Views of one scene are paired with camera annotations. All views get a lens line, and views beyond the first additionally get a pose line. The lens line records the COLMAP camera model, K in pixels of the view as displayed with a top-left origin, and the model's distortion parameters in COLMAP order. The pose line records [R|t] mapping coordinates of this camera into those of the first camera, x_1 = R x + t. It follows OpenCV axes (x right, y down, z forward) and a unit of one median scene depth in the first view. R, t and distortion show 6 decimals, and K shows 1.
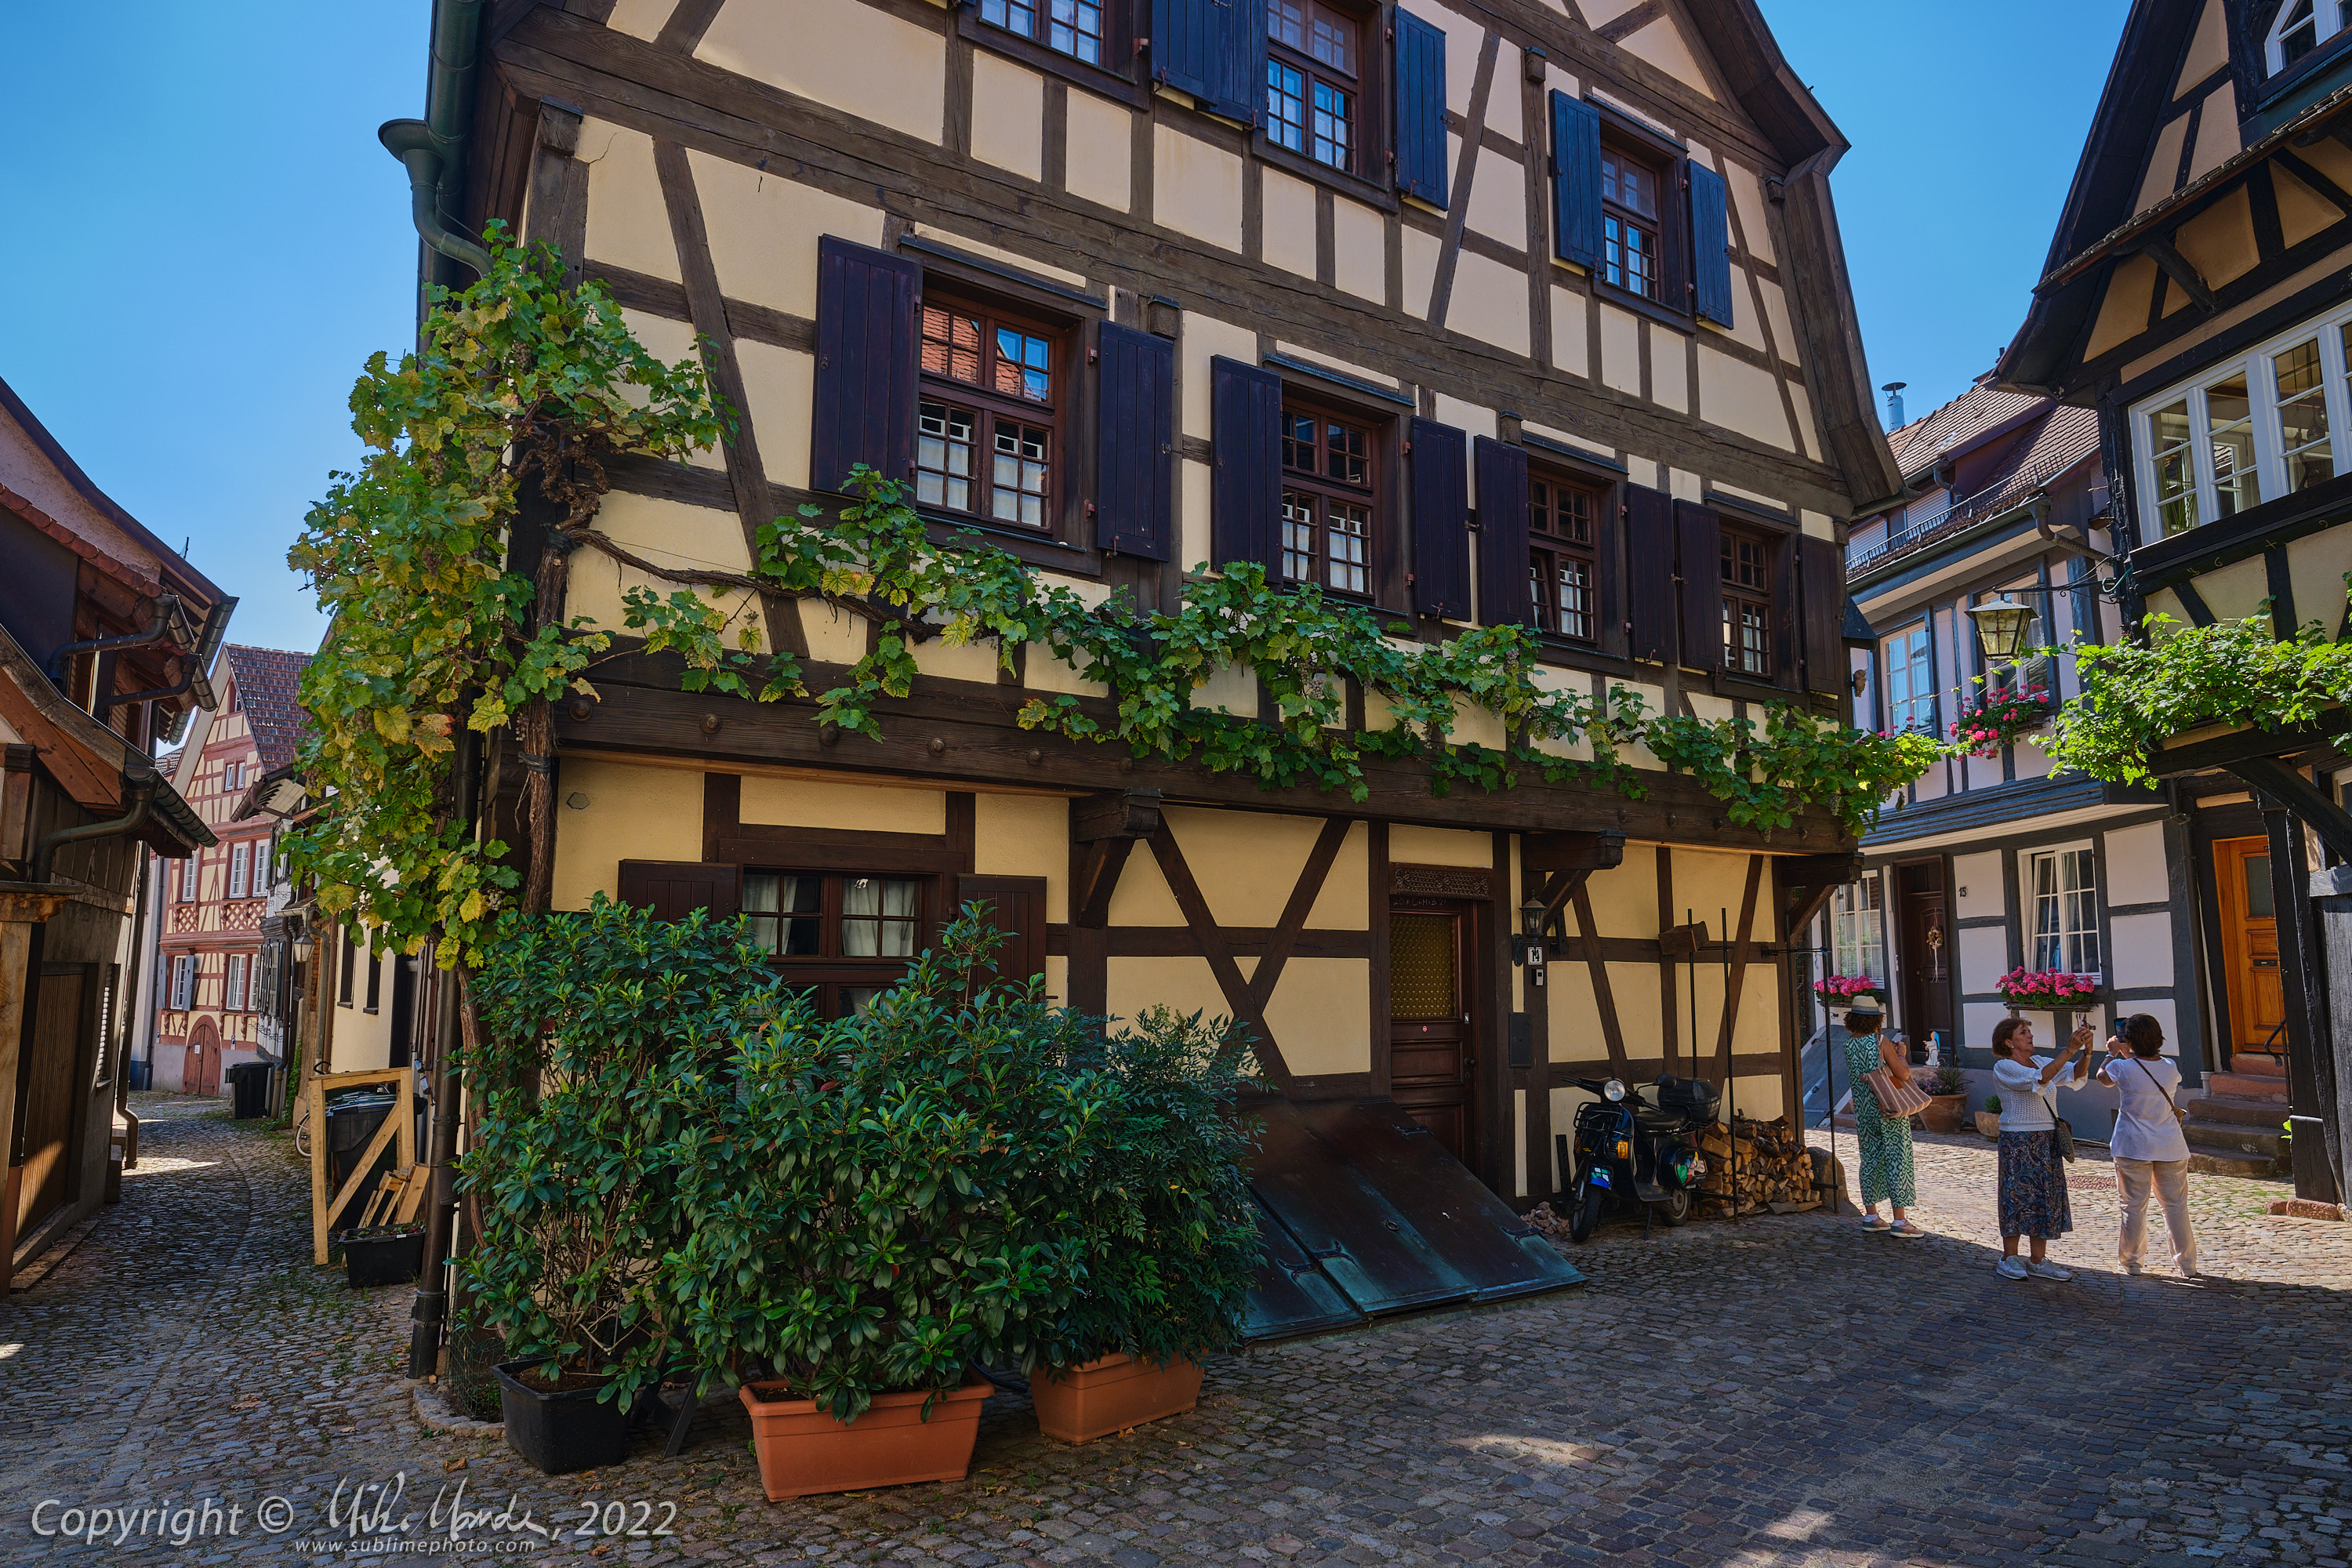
lens RADIAL K [[1484.6, 0, 1172.9], [0, 1484.6, 790.1], [0, 0, 1]] dist [-0.002072, 0.000101]
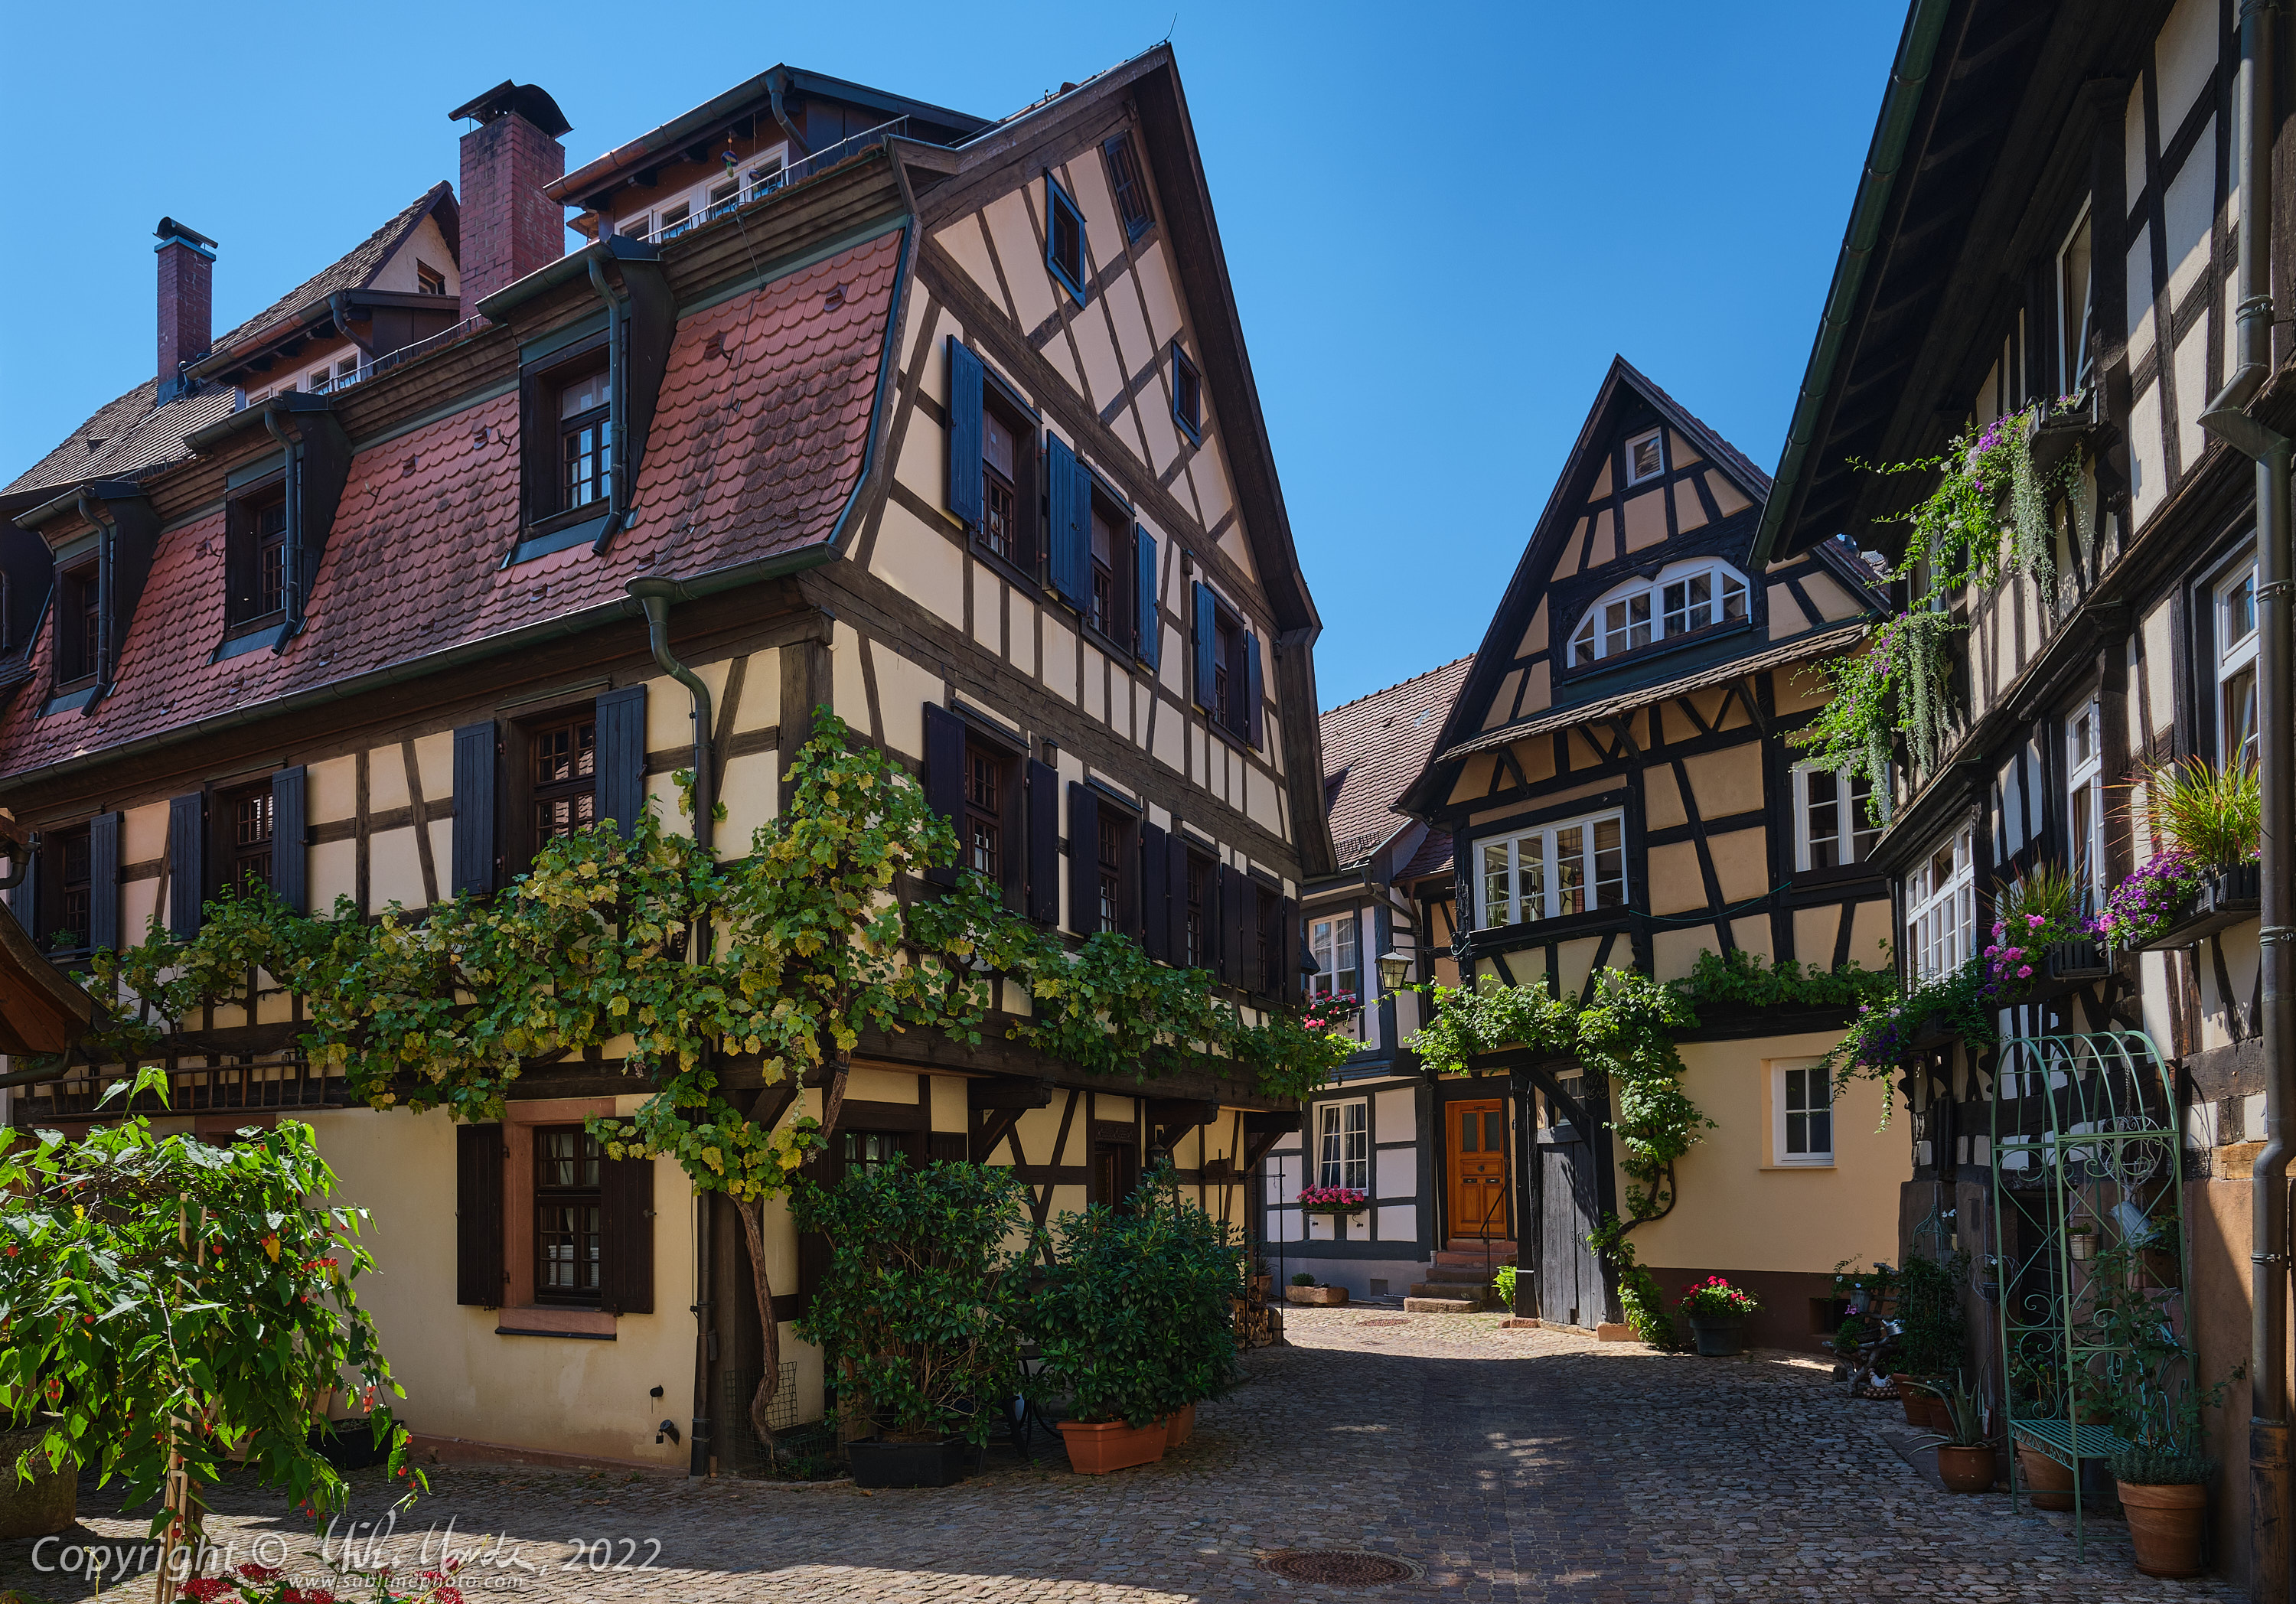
lens RADIAL K [[1581.5, 0, 1116.1], [0, 1581.5, 1158.4], [0, 0, 1]] dist [0.001356, -0.001761]
pose [[0.860810, -0.002288, 0.508921, -0.590867], [-0.049194, 0.994933, 0.087682, -0.047670], [-0.506543, -0.100513, 0.856336, -0.326200]]
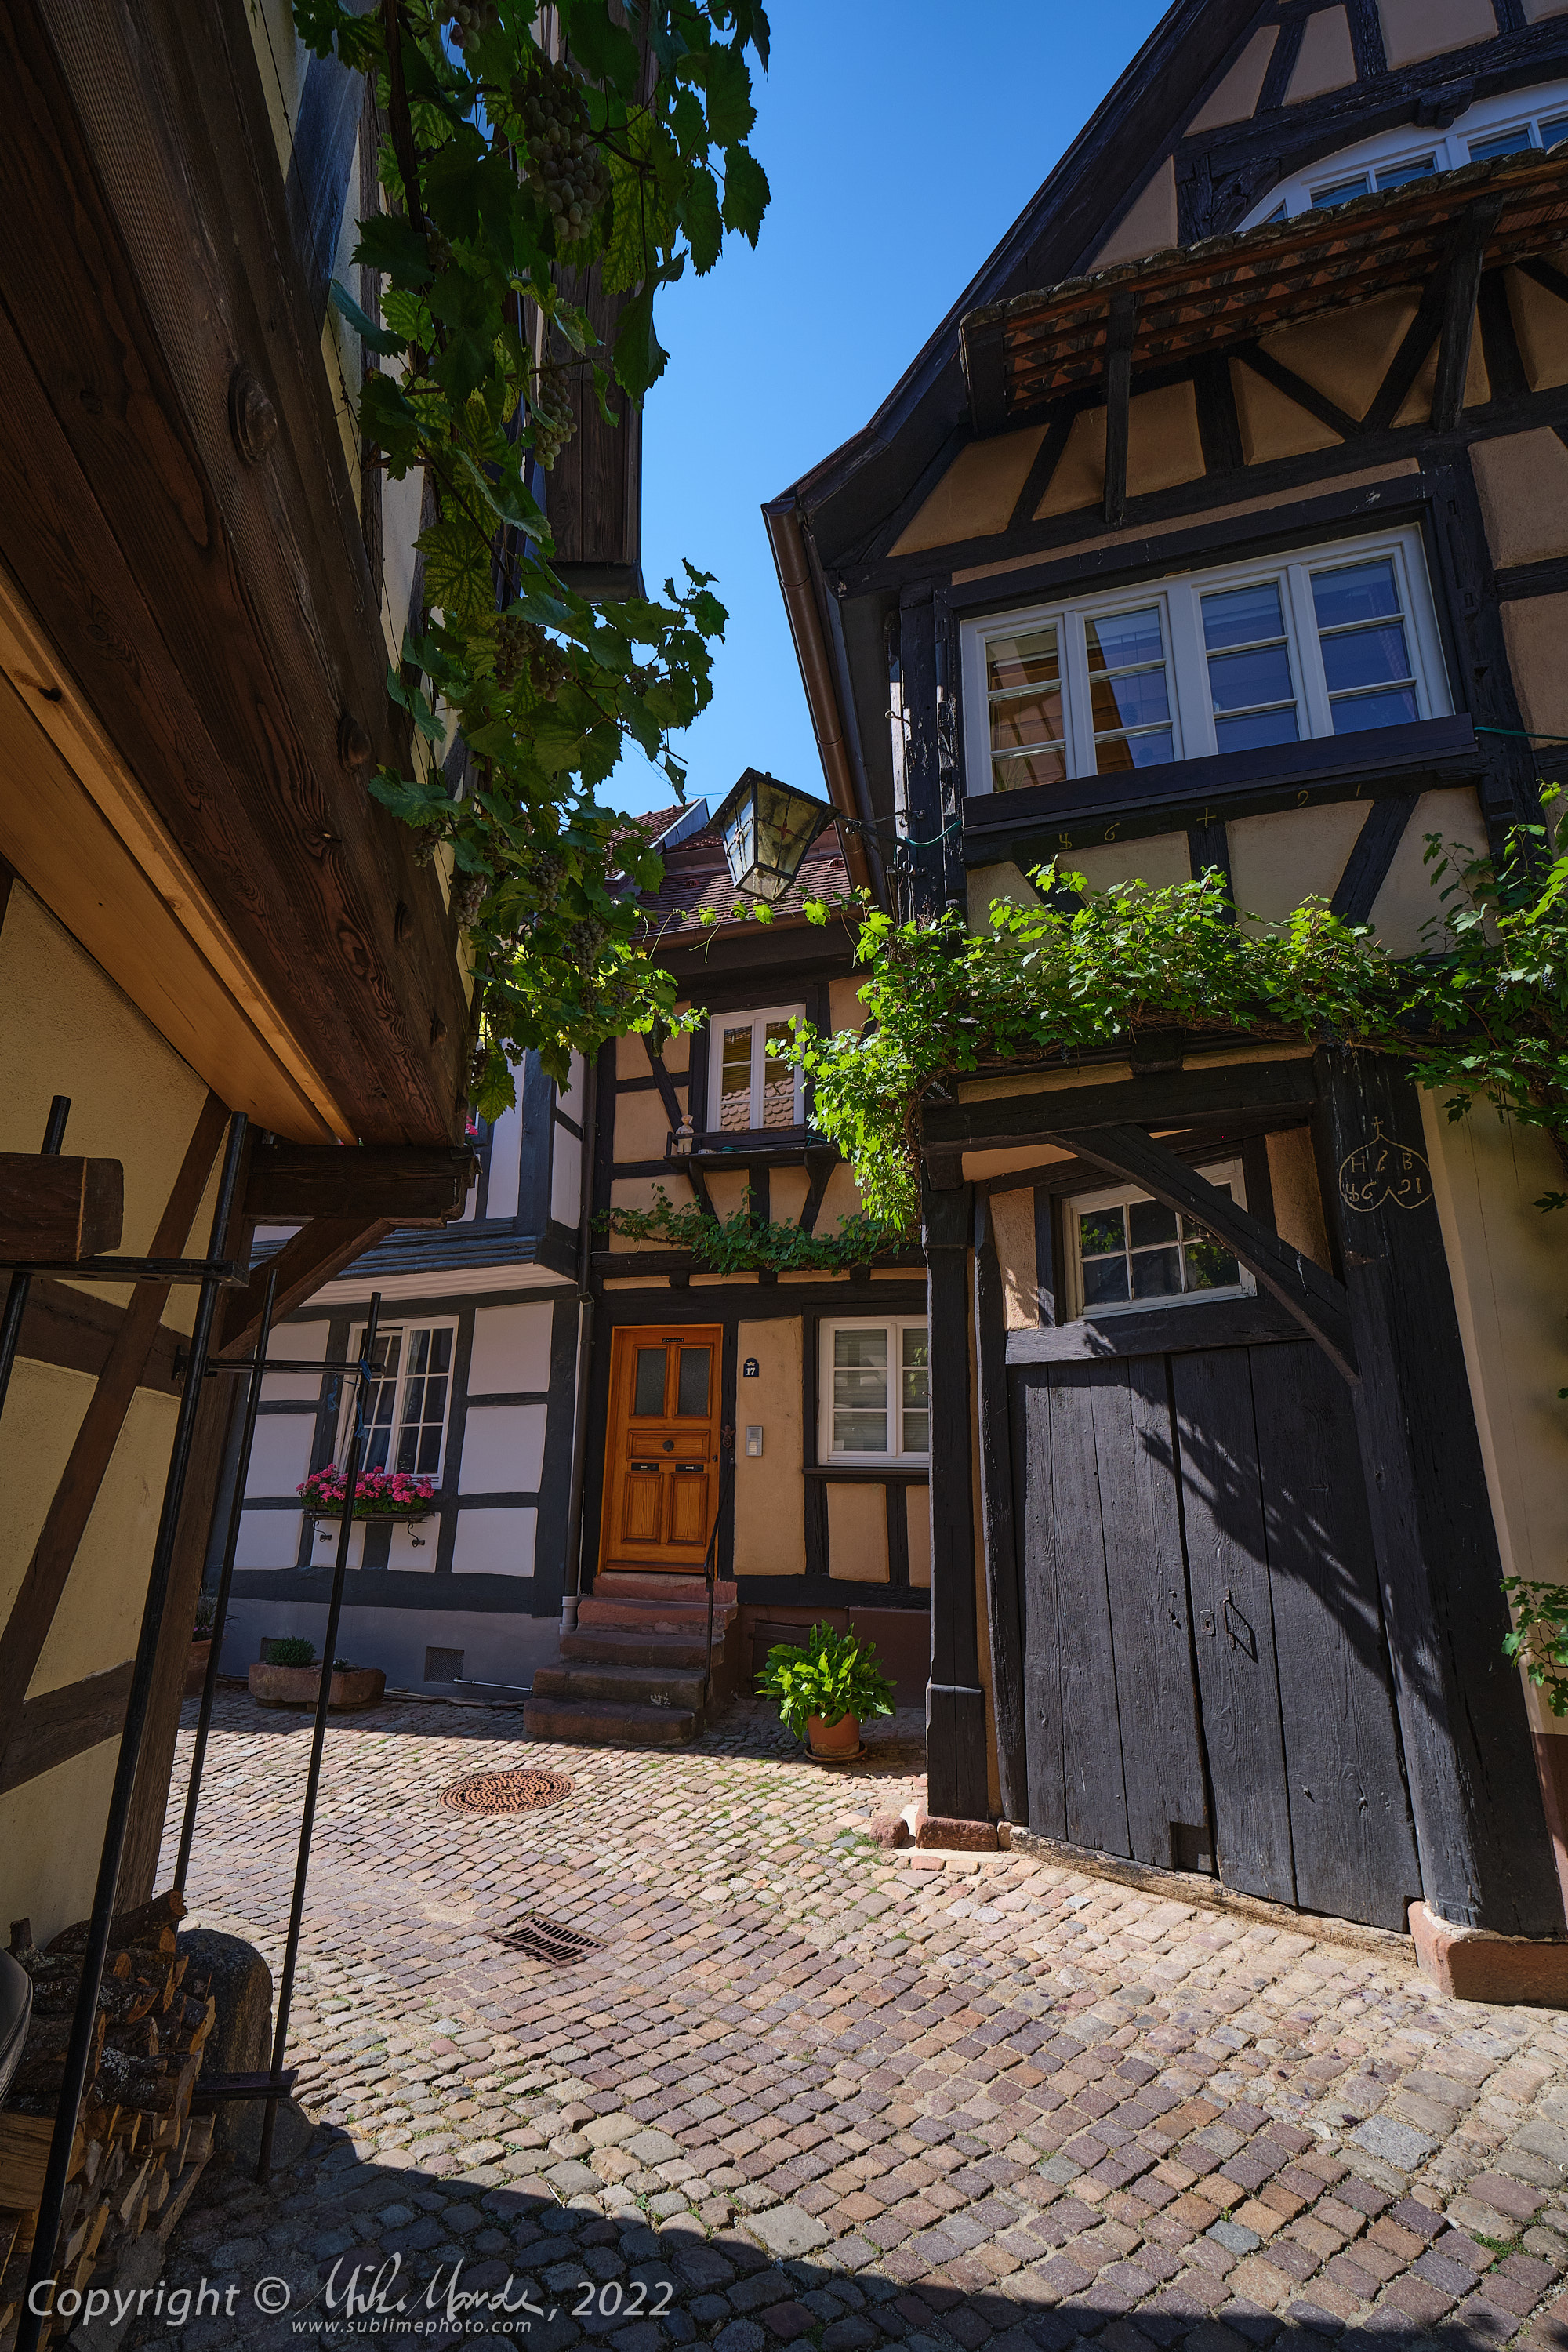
lens RADIAL K [[991.7, 0, 774.6], [0, 991.7, 1247.1], [0, 0, 1]] dist [-0.000773, -0.000799]
pose [[0.423859, 0.236235, 0.874378, 0.287795], [-0.133568, 0.971135, -0.197628, 0.128526], [-0.895825, -0.033023, 0.443178, 0.899949]]
